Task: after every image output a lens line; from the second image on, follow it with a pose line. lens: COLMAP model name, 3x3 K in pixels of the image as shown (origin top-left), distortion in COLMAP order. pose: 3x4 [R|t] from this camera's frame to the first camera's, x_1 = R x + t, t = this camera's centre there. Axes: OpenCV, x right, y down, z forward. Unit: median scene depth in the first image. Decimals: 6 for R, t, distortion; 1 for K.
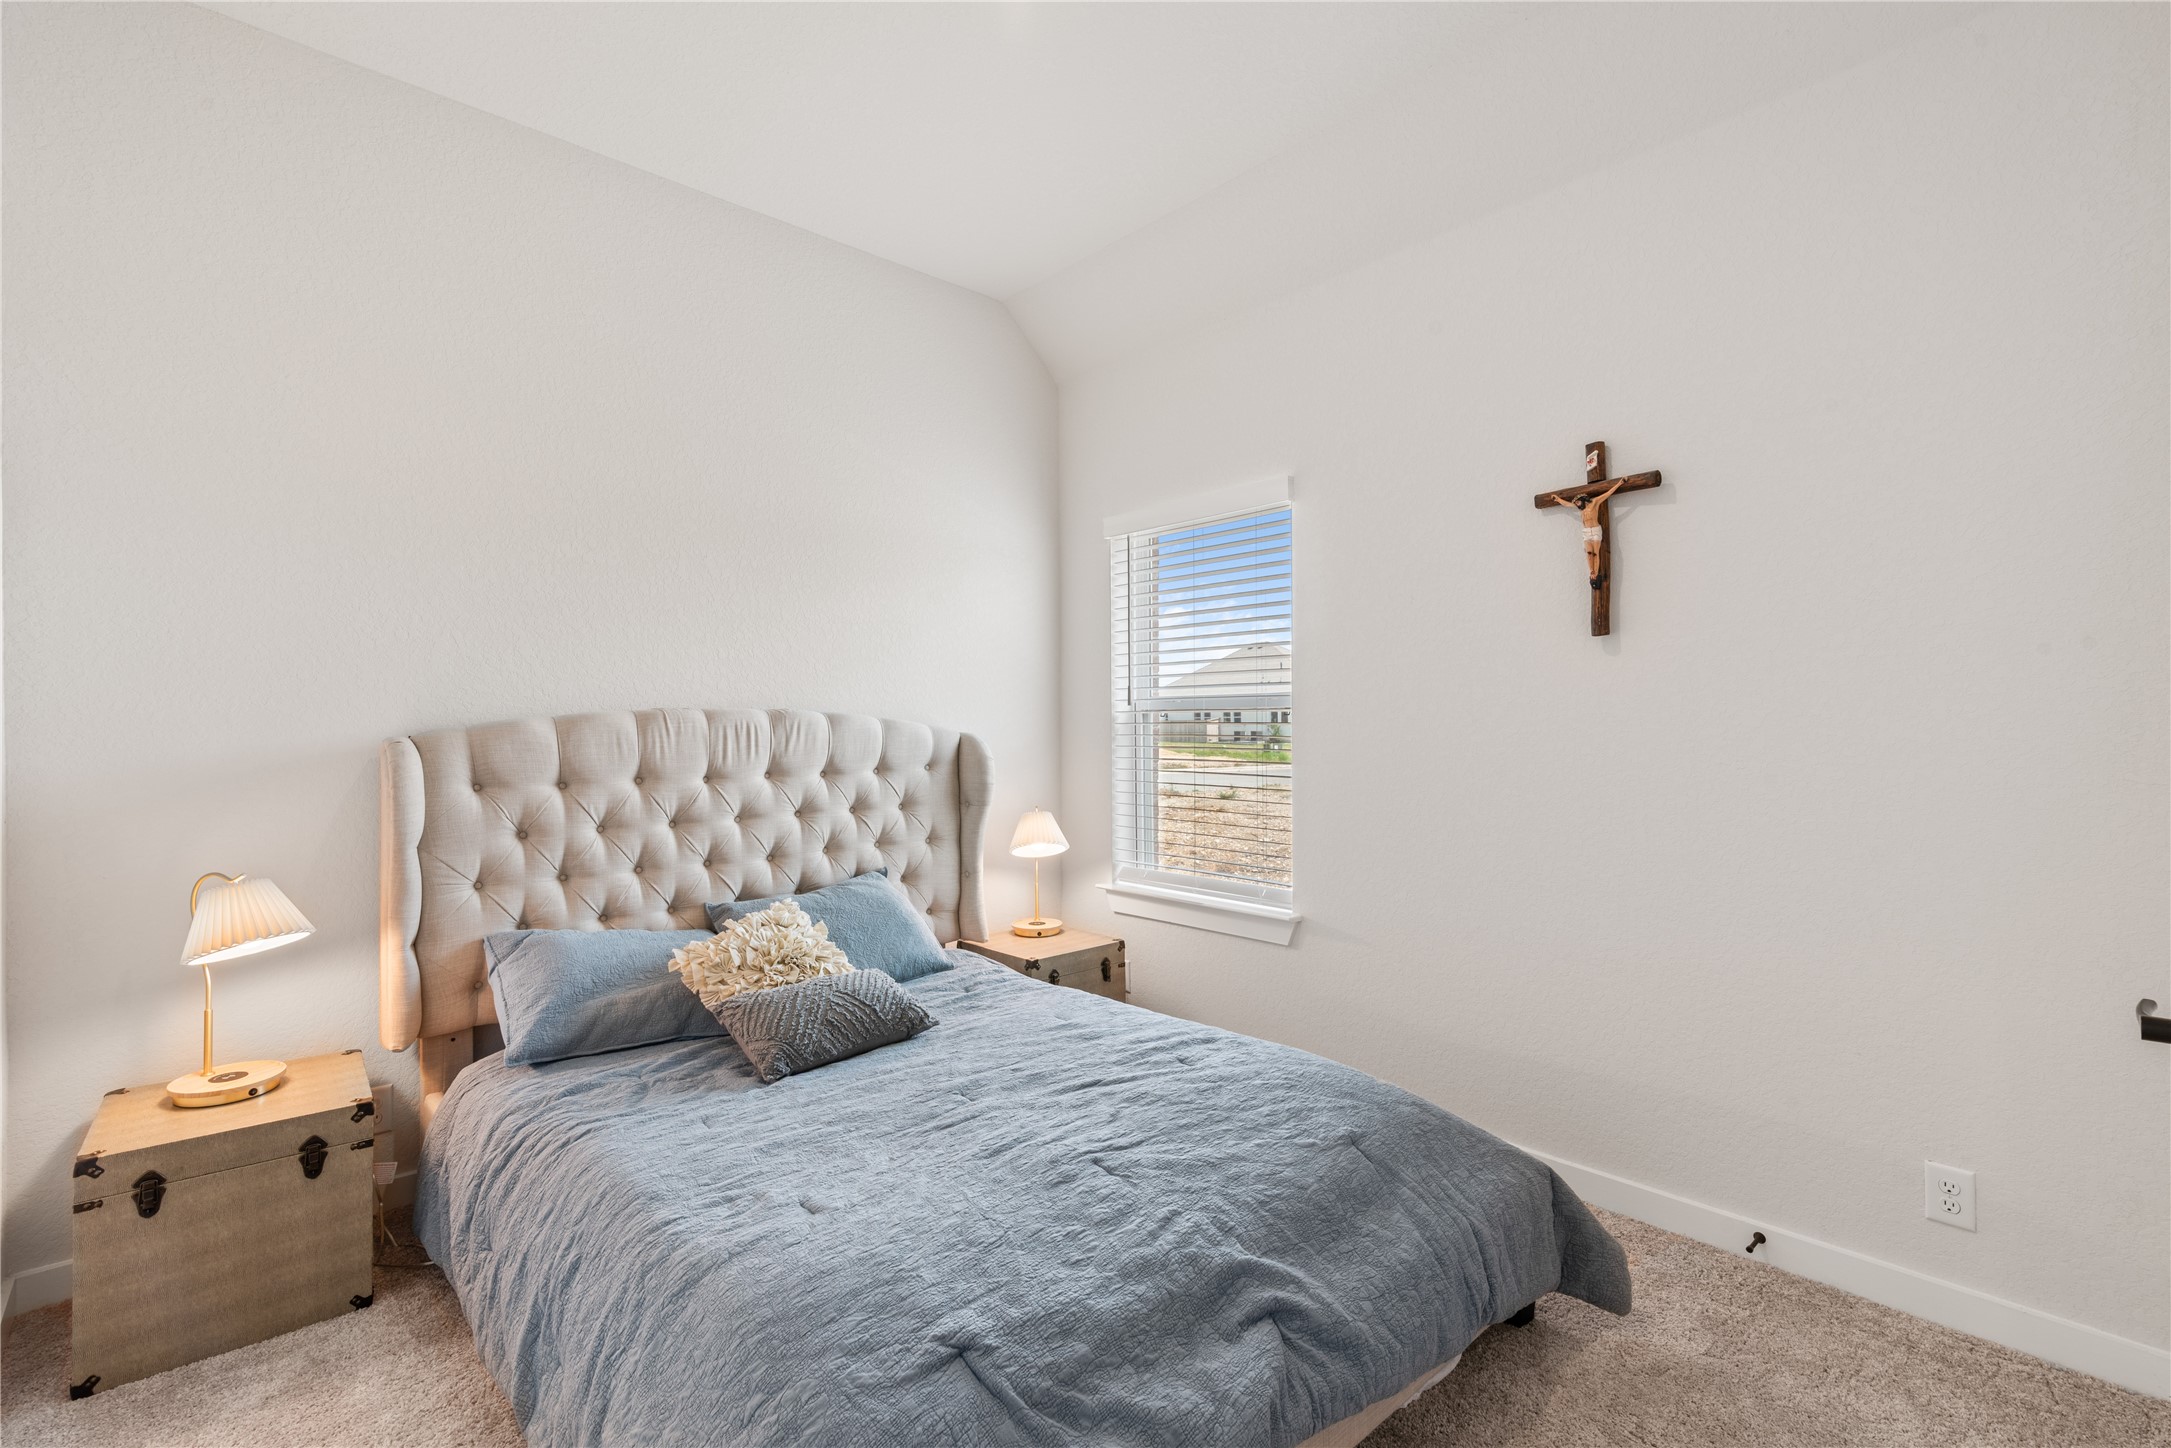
lens RADIAL K [[985.9, 0, 1093.4], [0, 985.9, 722.0], [0, 0, 1]] dist [0.009947, -0.001059]
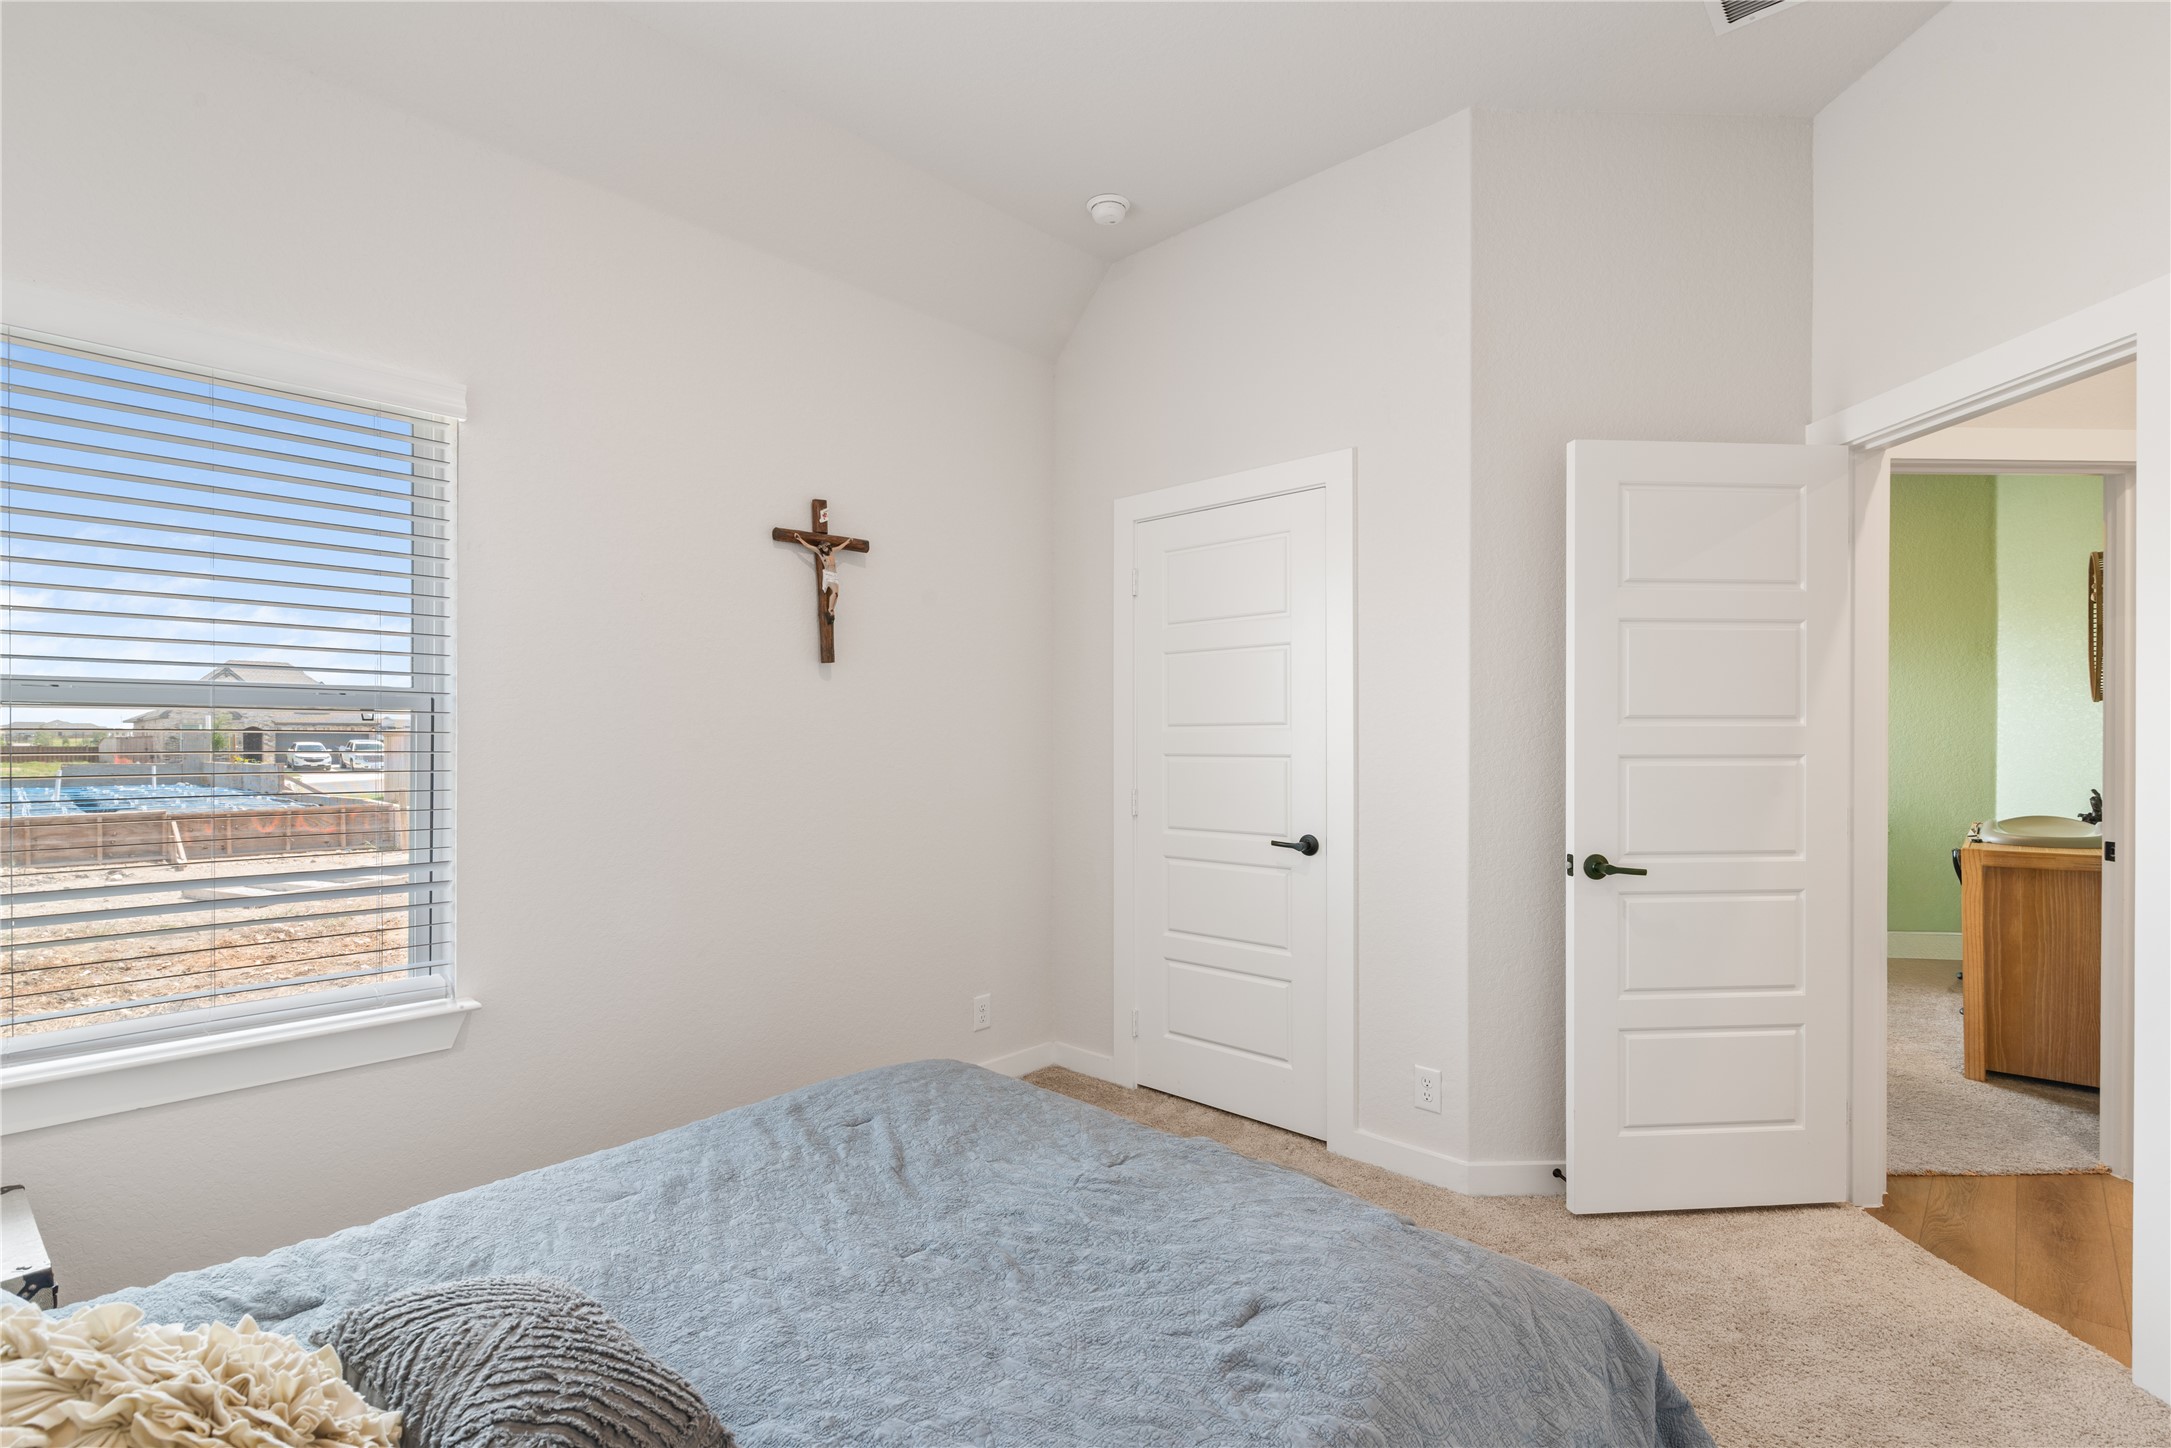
lens RADIAL K [[1006.1, 0, 1091.0], [0, 1006.1, 742.4], [0, 0, 1]] dist [0.002023, -0.000488]
pose [[-0.091239, 0.004360, 0.995819, -0.725985], [-0.001718, 0.999988, -0.004536, 0.013478], [-0.995827, -0.002125, -0.091231, 0.791484]]
